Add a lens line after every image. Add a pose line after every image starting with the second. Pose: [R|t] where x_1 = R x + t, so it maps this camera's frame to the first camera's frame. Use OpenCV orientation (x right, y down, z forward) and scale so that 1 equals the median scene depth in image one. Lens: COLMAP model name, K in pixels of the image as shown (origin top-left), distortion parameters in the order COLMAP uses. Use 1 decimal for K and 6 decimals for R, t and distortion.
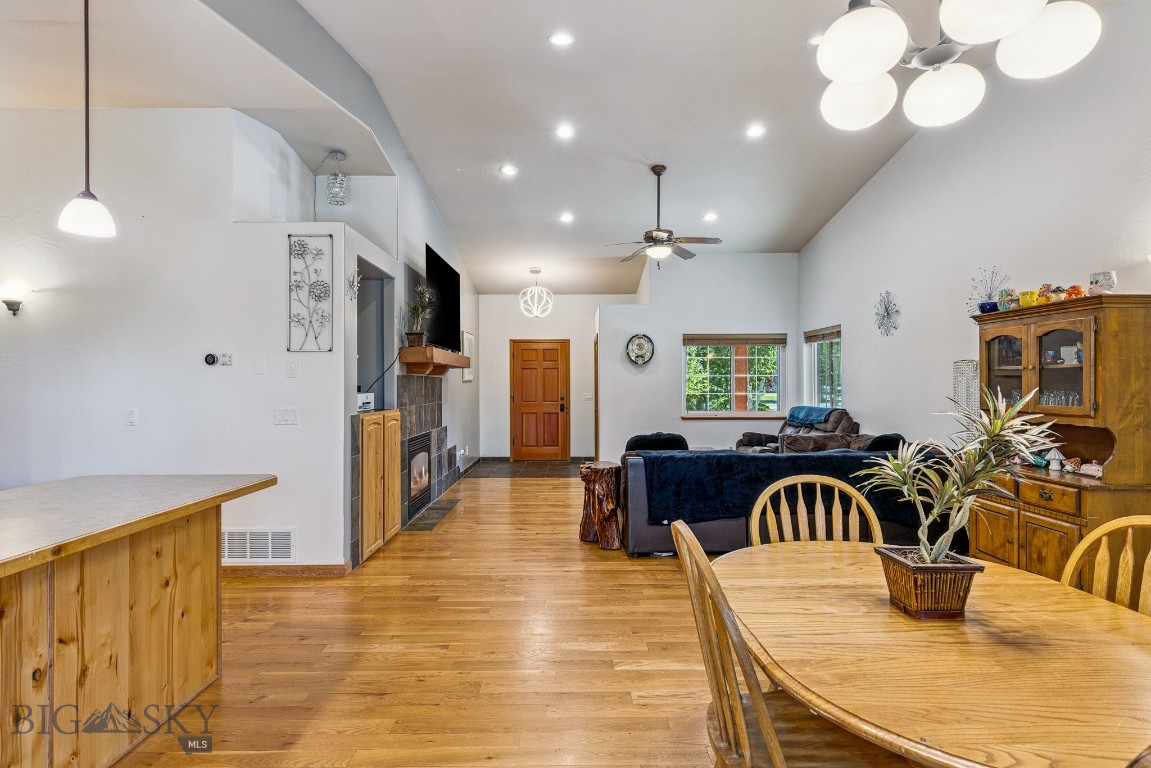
lens RADIAL K [[608.6, 0, 576.5], [0, 608.6, 383.6], [0, 0, 1]] dist [-0.001947, 0.001084]
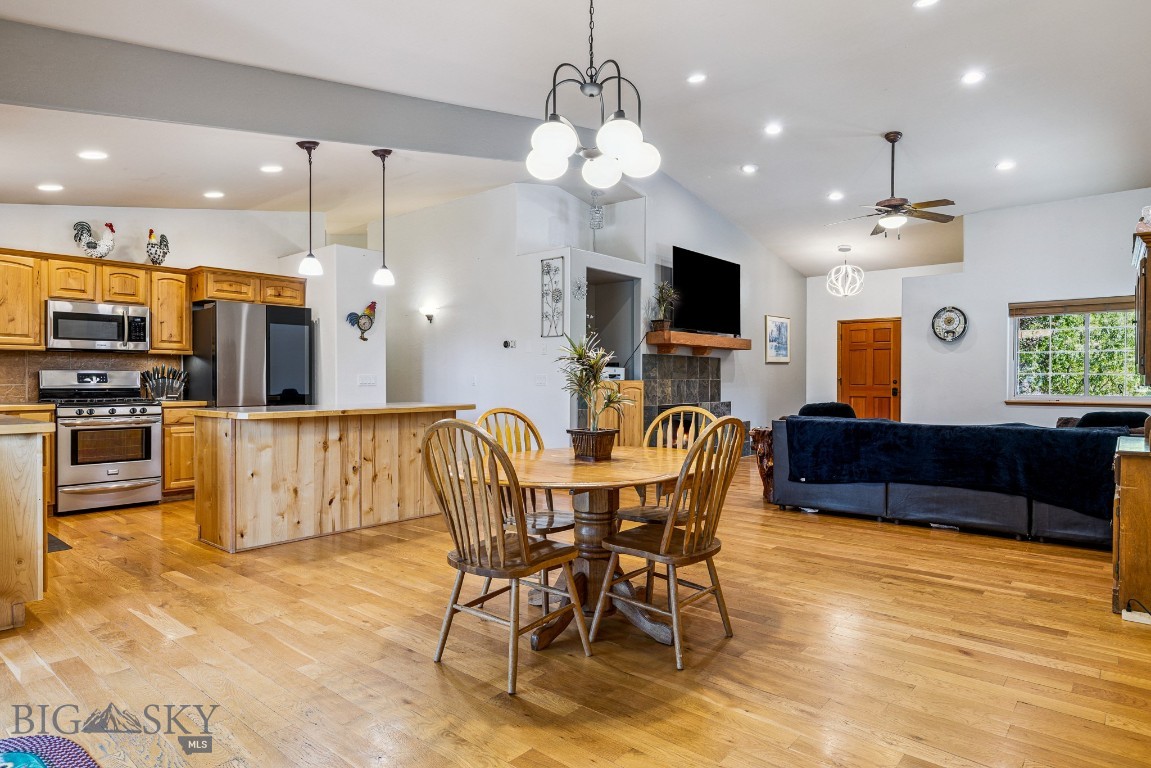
lens RADIAL K [[663.1, 0, 575.4], [0, 663.1, 386.6], [0, 0, 1]] dist [0.000634, 0.001546]
pose [[0.756607, 0.010069, -0.653792, 0.615141], [-0.001327, 0.999903, 0.013865, 0.042784], [0.653869, -0.009623, 0.756547, -0.177389]]
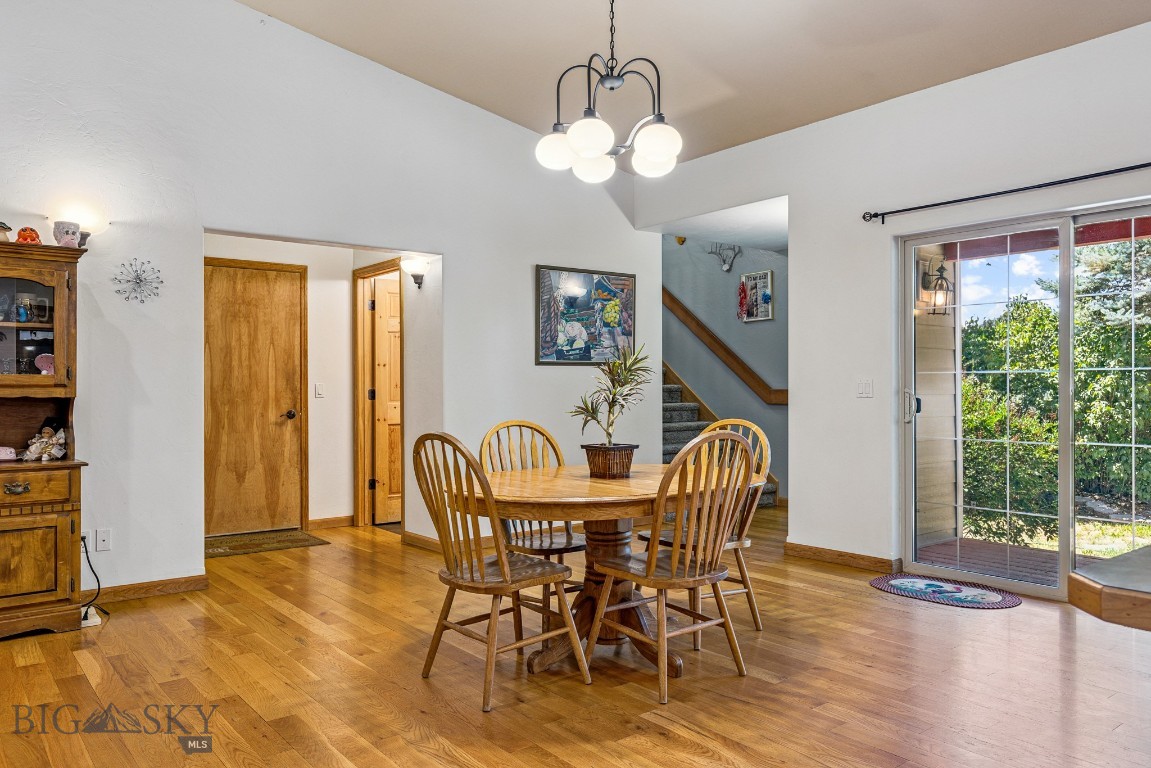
lens RADIAL K [[827.9, 0, 580.2], [0, 827.9, 385.2], [0, 0, 1]] dist [0.002098, 0.001089]
pose [[-0.614274, 0.005989, 0.789070, -0.391405], [0.004206, 0.999982, -0.004315, 0.044781], [-0.789081, 0.000668, -0.614288, 0.828933]]
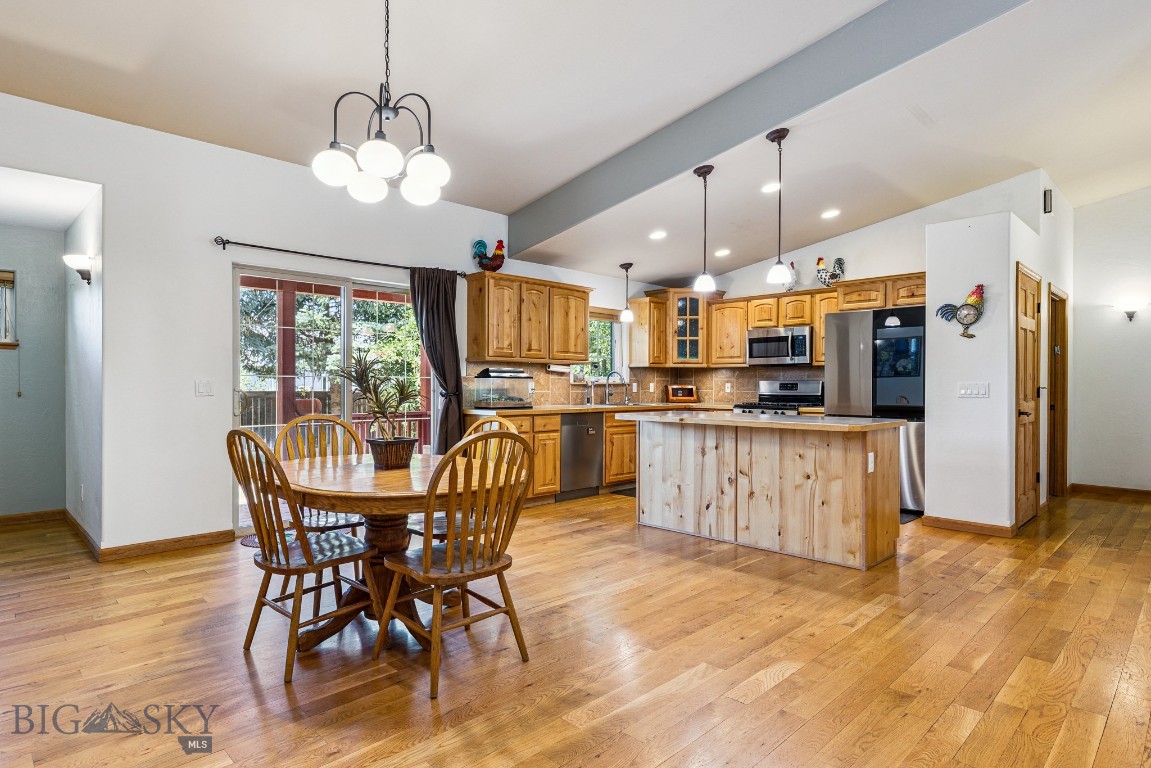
lens RADIAL K [[630.7, 0, 580.0], [0, 630.7, 383.6], [0, 0, 1]] dist [0.003279, -0.001503]
pose [[-0.711031, -0.001659, -0.703159, 0.513567], [-0.000616, 0.999998, -0.001737, 0.040909], [0.703161, -0.000802, -0.711031, 0.937867]]
